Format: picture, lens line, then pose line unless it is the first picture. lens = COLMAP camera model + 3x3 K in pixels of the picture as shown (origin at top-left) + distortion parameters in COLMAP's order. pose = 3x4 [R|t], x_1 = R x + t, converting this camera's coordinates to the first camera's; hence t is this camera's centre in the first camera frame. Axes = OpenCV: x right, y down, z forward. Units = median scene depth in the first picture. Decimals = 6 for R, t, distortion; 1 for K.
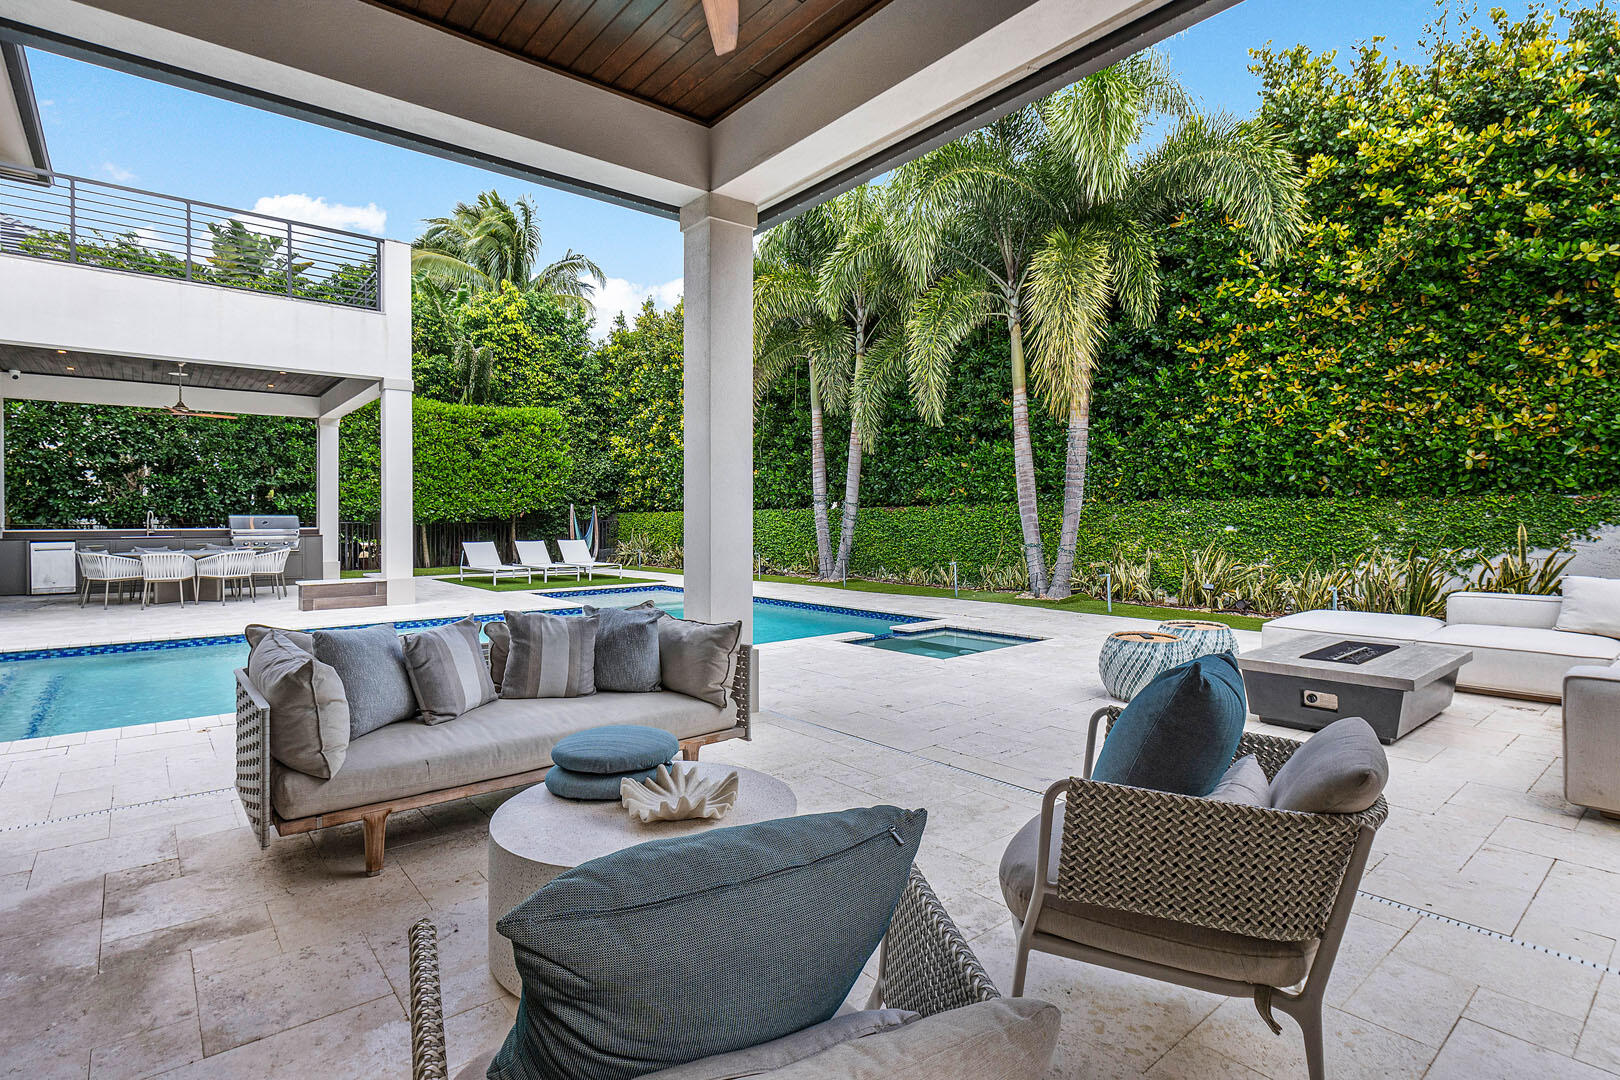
lens RADIAL K [[803.6, 0, 776.8], [0, 803.6, 537.6], [0, 0, 1]] dist [-0.008665, -0.000572]
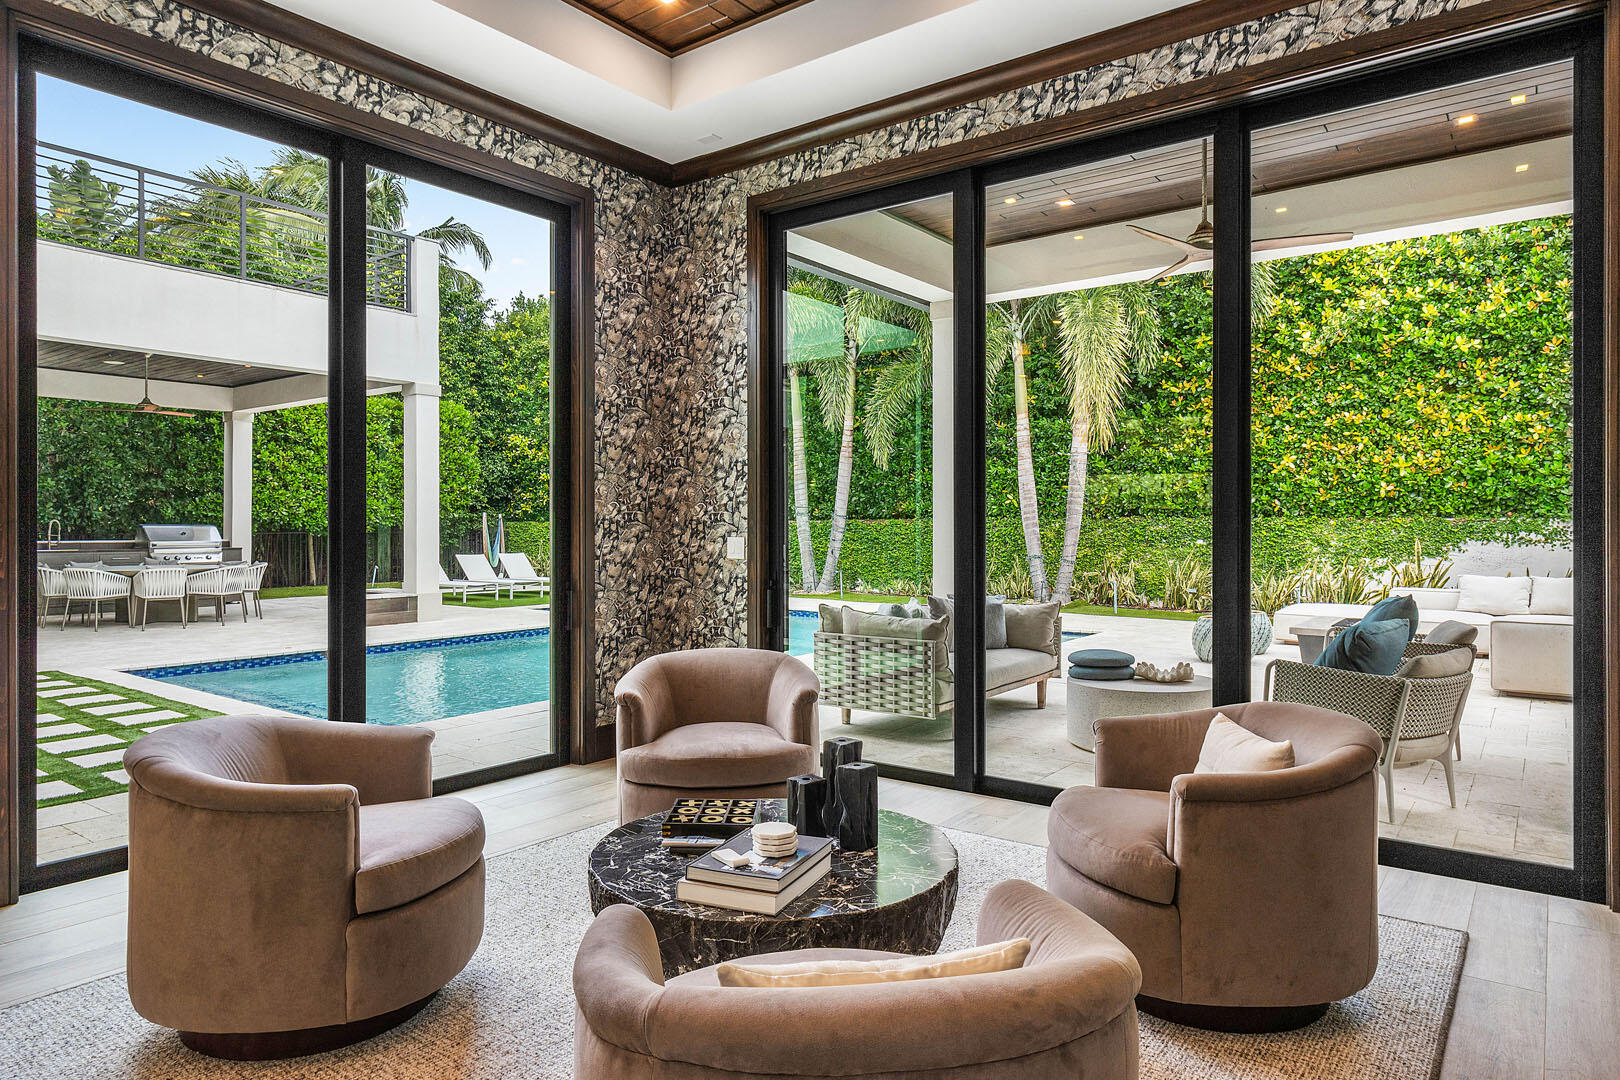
lens RADIAL K [[979.0, 0, 810.0], [0, 979.0, 540.0], [0, 0, 1]] dist [-0.020826, -0.000340]
pose [[0.971184, 0.001466, 0.238327, -0.397989], [0.000960, 0.999949, -0.010063, -0.000547], [-0.238329, 0.010002, 0.971133, -0.301498]]
